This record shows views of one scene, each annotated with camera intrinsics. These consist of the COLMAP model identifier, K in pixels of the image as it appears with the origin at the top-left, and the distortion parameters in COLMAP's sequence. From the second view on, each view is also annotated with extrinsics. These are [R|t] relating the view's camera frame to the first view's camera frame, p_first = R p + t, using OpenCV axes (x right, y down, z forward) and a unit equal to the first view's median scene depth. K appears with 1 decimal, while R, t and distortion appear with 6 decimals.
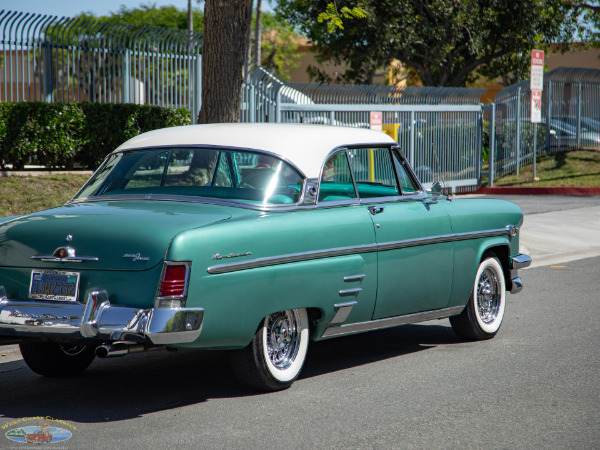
lens RADIAL K [[2852.3, 0, 314.7], [0, 2852.3, 225.4], [0, 0, 1]] dist [1.601215, 0.000000]
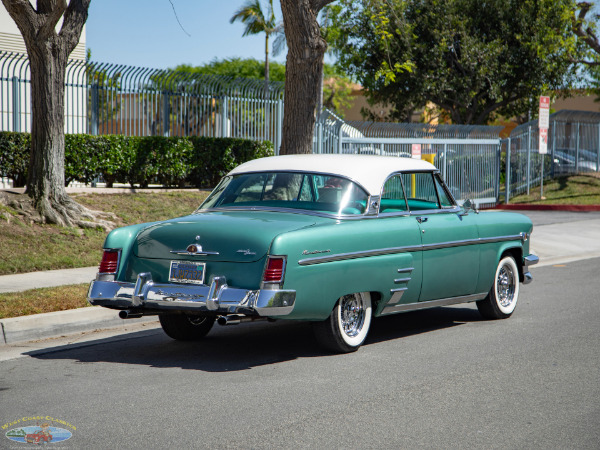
lens RADIAL K [[2317.6, 0, 303.2], [0, 2317.6, 222.6], [0, 0, 1]] dist [1.053335, 0.000000]
pose [[0.999643, 0.009107, -0.025123, -0.005716], [-0.009235, 0.999945, -0.005006, 0.001680], [0.025076, 0.005236, 0.999672, -0.074589]]
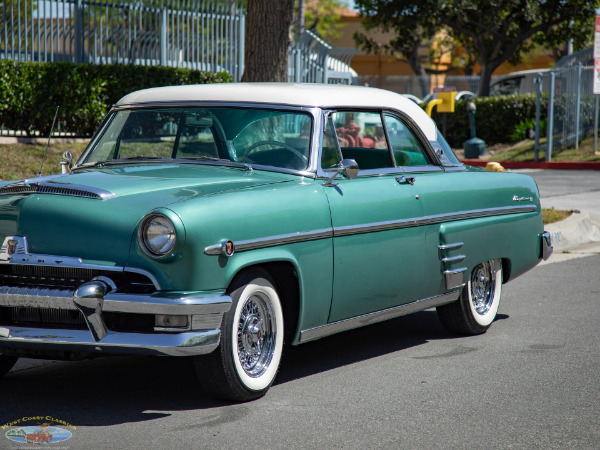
lens RADIAL K [[2852.3, 0, 321.9], [0, 2852.3, 225.0], [0, 0, 1]] dist [1.601215, 0.000000]
pose [[0.999903, 0.007399, -0.011774, -0.001757], [-0.007282, 0.999924, 0.009941, -0.000829], [0.011847, -0.009854, 0.999881, 0.103240]]
